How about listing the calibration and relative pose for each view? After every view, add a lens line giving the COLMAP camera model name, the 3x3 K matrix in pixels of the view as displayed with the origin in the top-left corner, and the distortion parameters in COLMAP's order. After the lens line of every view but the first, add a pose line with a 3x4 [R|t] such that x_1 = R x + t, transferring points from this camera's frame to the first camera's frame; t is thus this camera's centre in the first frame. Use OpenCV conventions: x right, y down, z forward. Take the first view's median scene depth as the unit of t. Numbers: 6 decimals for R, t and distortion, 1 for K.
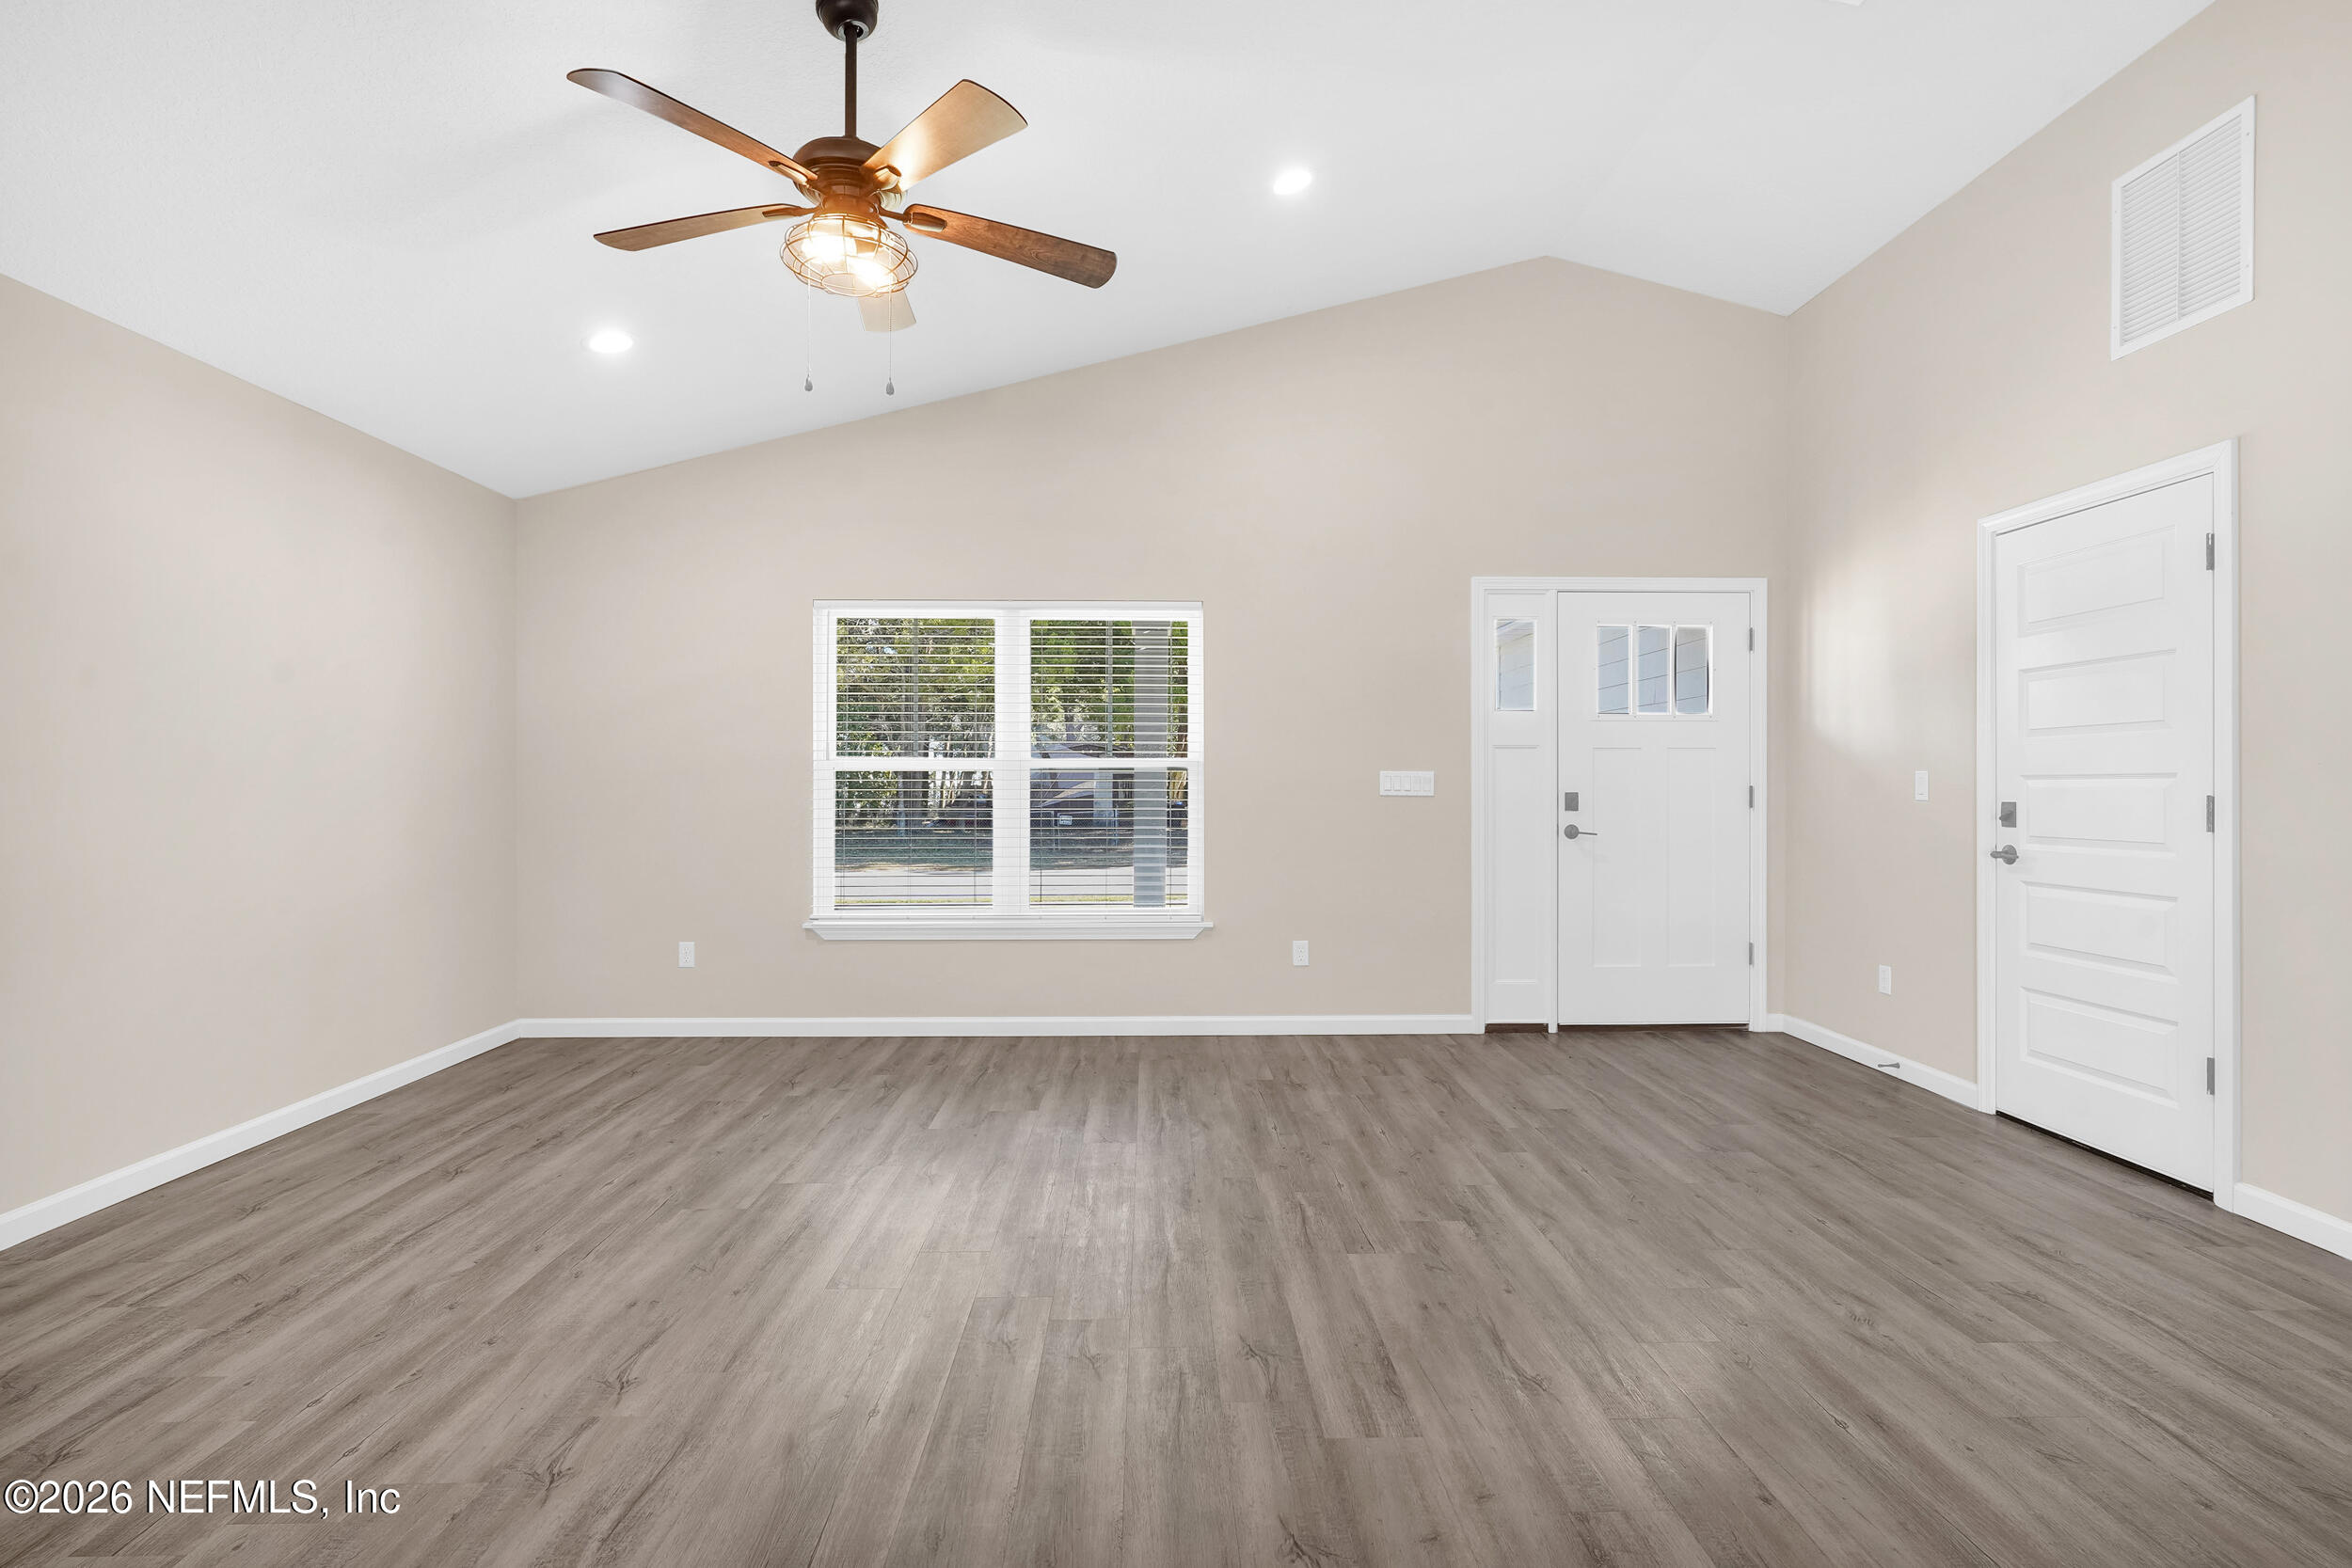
lens RADIAL K [[1151.3, 0, 1163.1], [0, 1151.3, 776.3], [0, 0, 1]] dist [-0.005553, 0.007615]
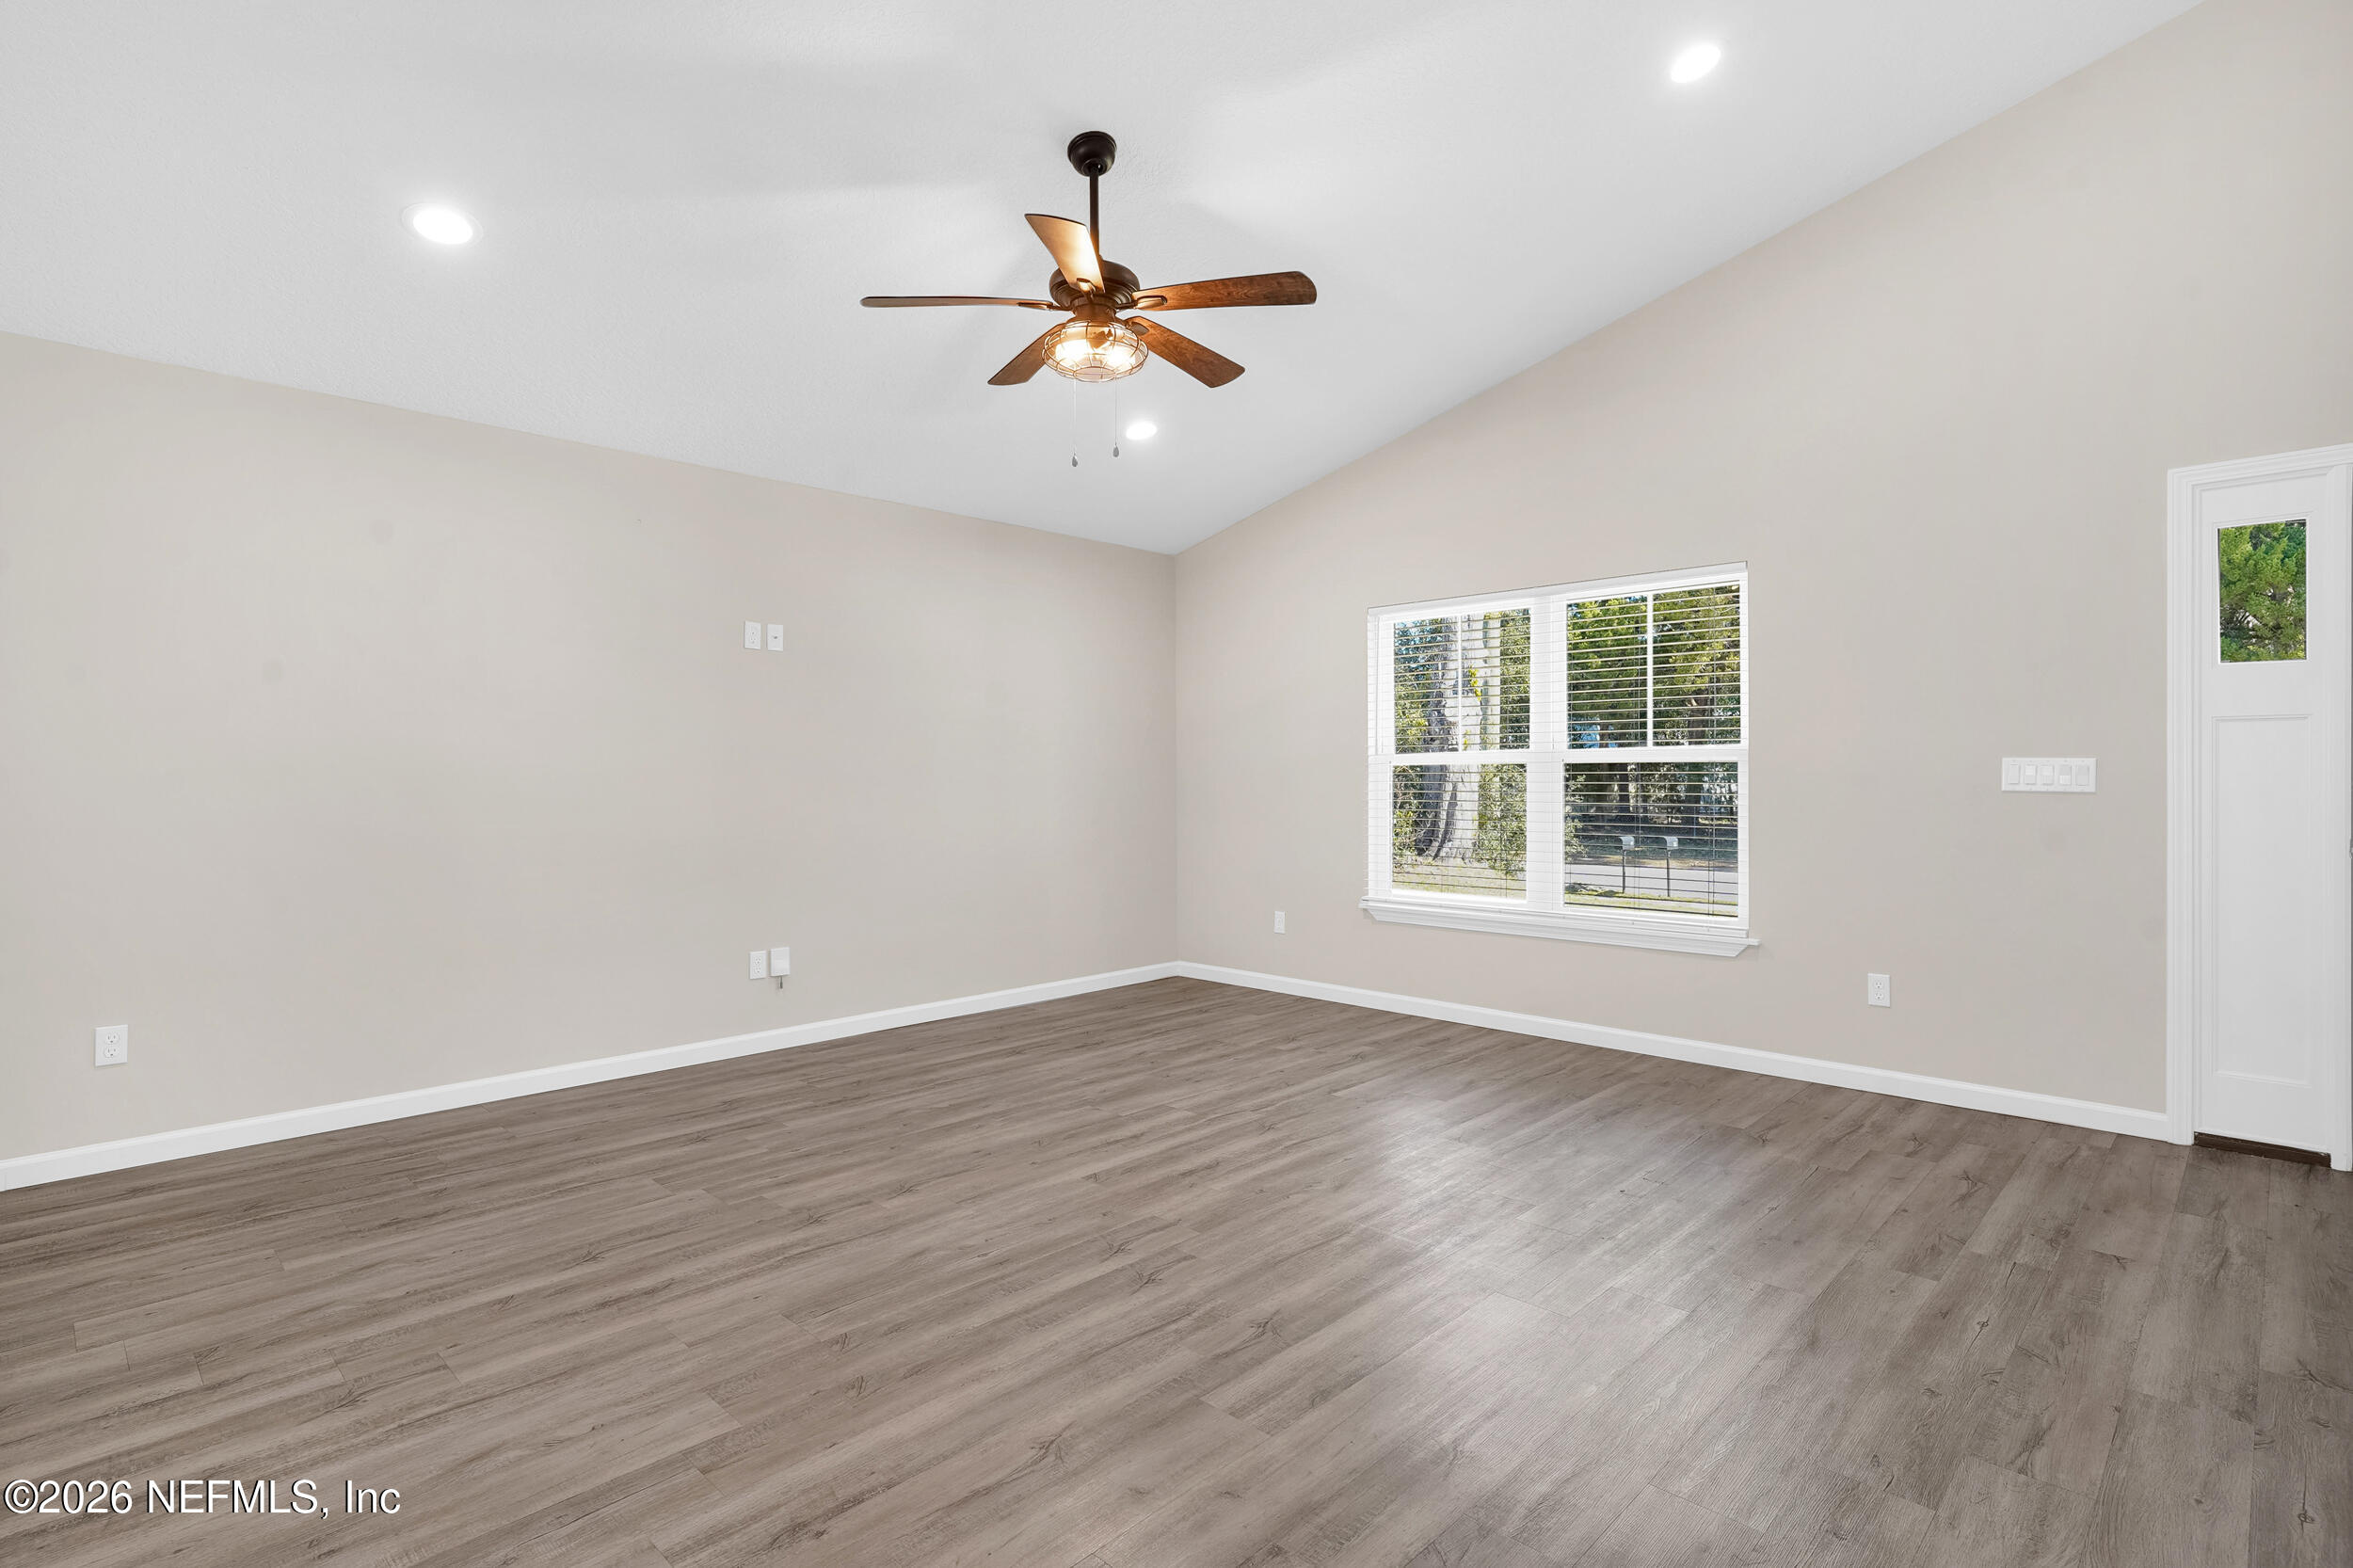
lens RADIAL K [[1151.9, 0, 1163.6], [0, 1151.9, 776.3], [0, 0, 1]] dist [-0.005553, 0.007615]
pose [[0.691099, -0.002744, -0.722755, 0.368069], [0.007324, 0.999968, 0.003207, 0.000933], [0.722723, -0.007510, 0.691097, 0.105506]]
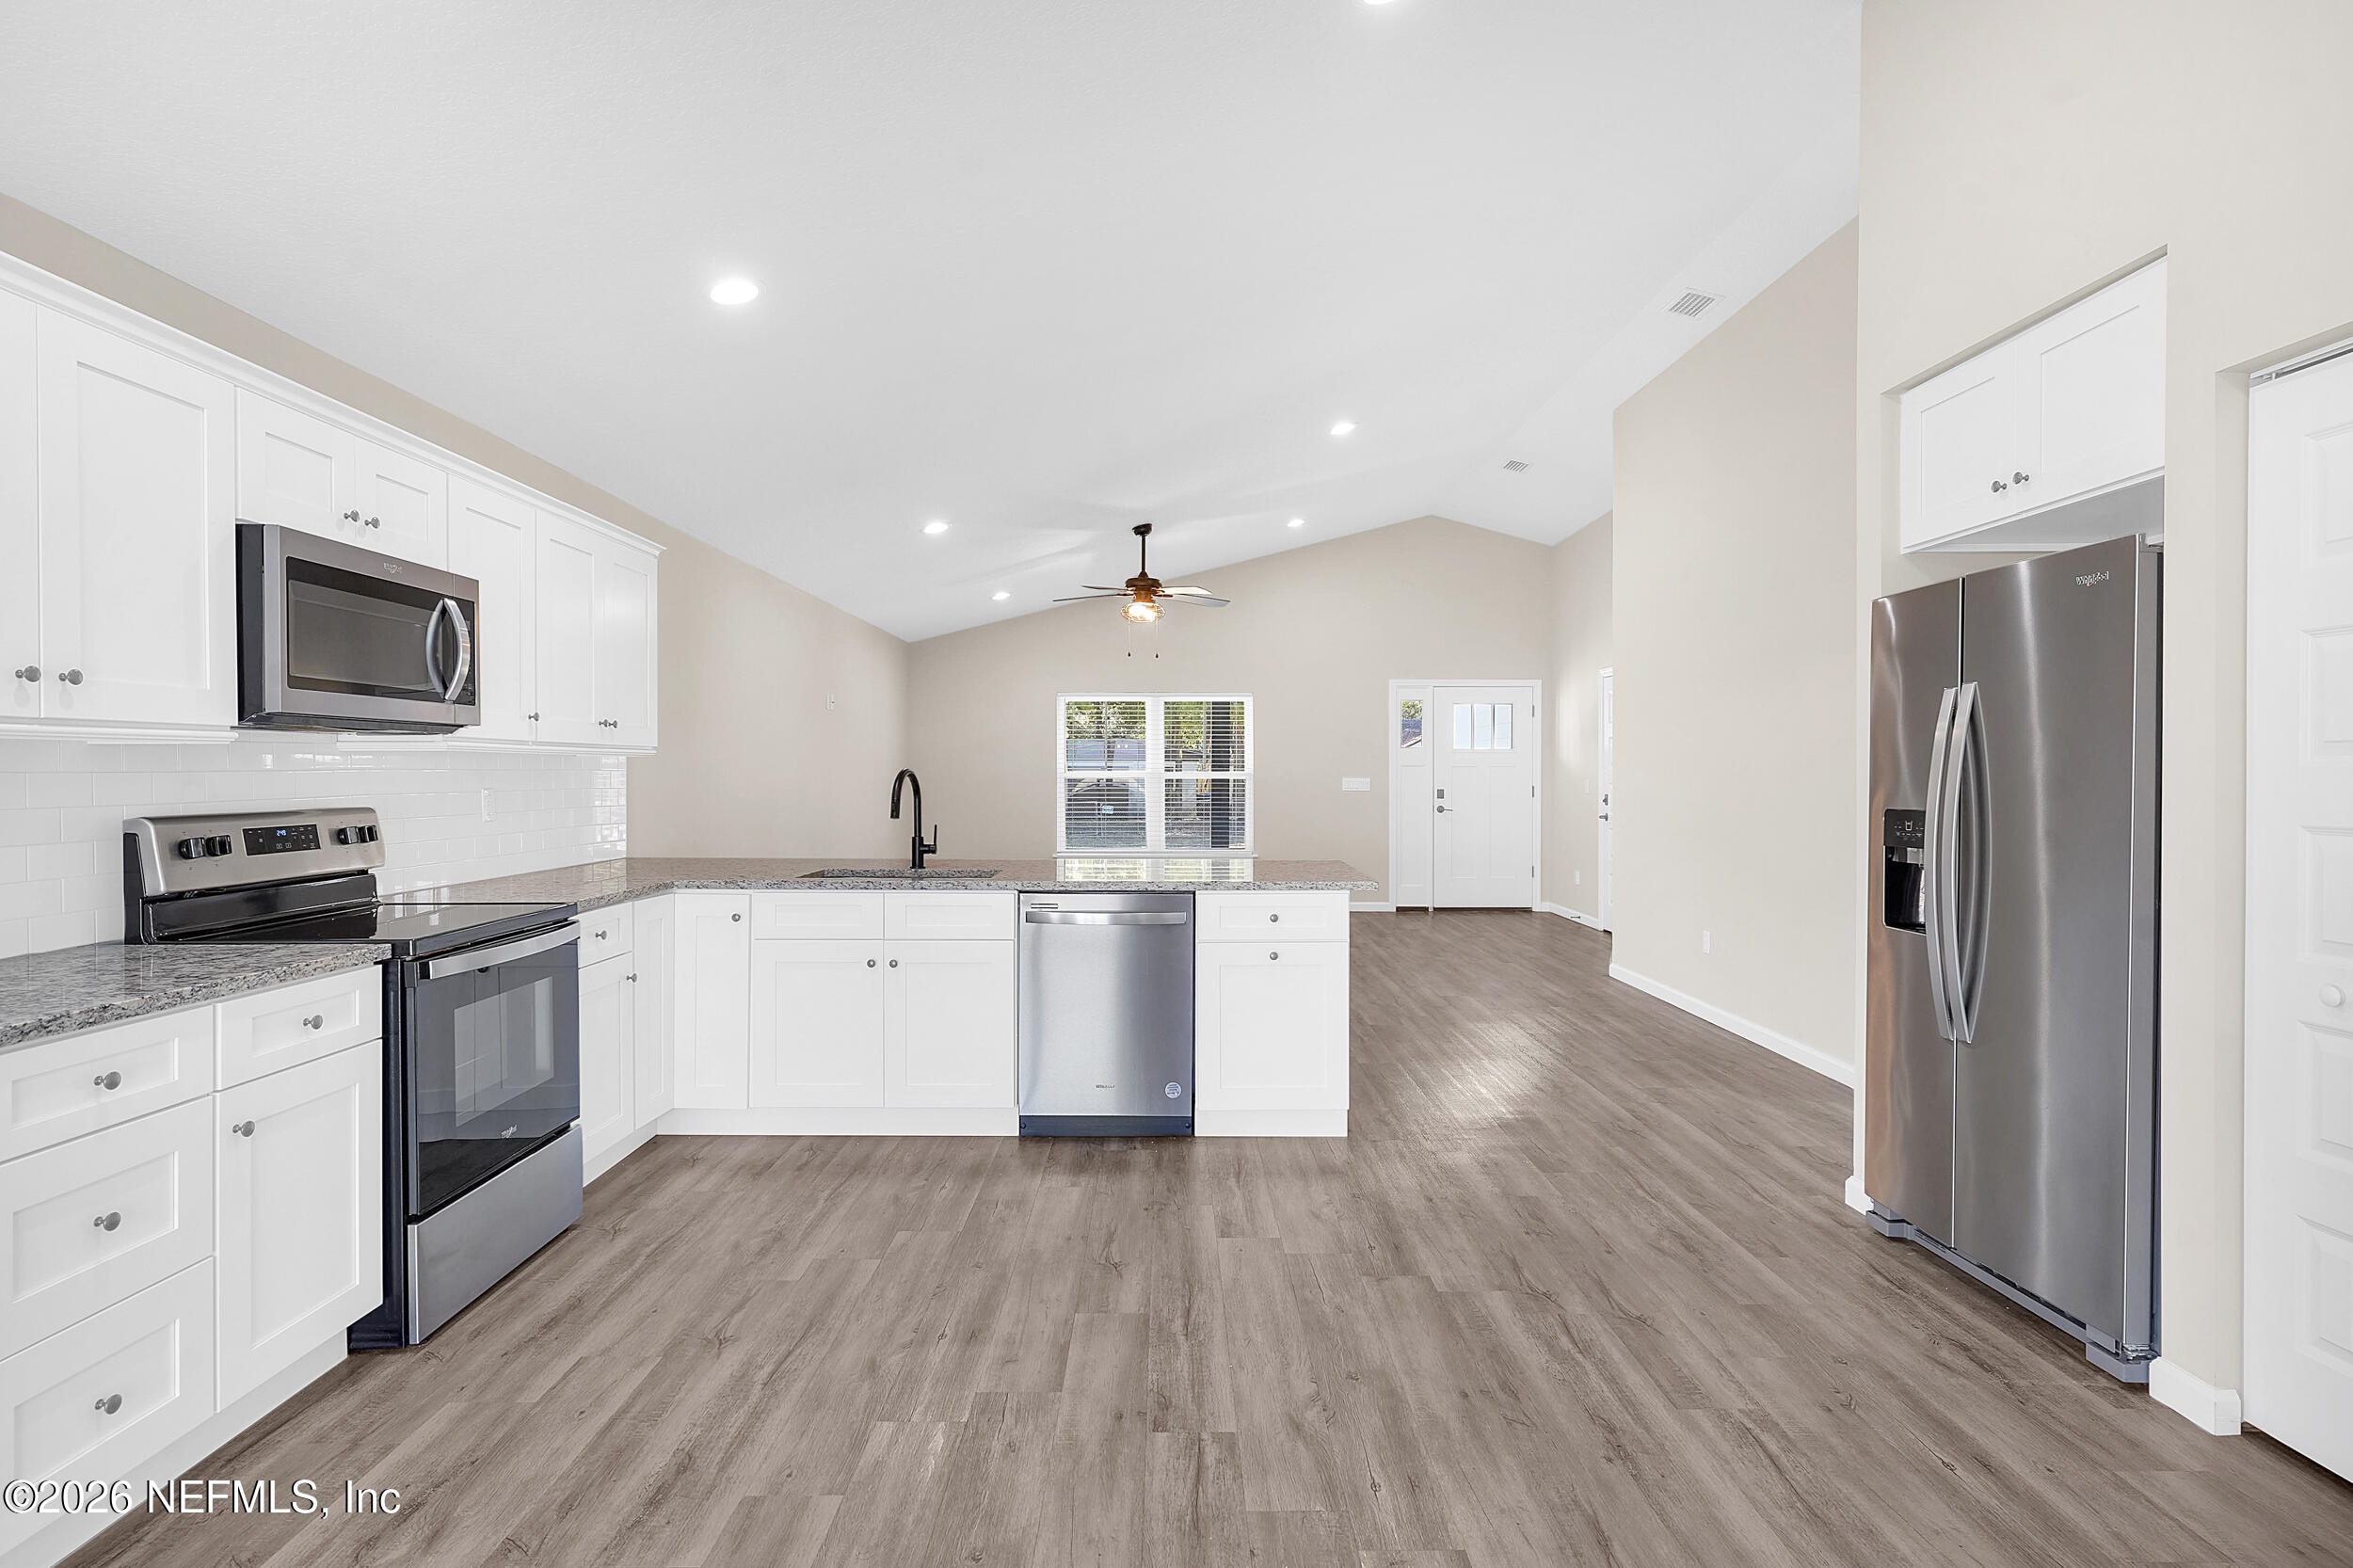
lens RADIAL K [[1192.9, 0, 1173.3], [0, 1192.9, 783.3], [0, 0, 1]] dist [0.001166, 0.000864]
pose [[0.999739, -0.001126, -0.022820, -0.057476], [0.001489, 0.999872, 0.015929, -0.030180], [0.022799, -0.015959, 0.999613, -1.096059]]
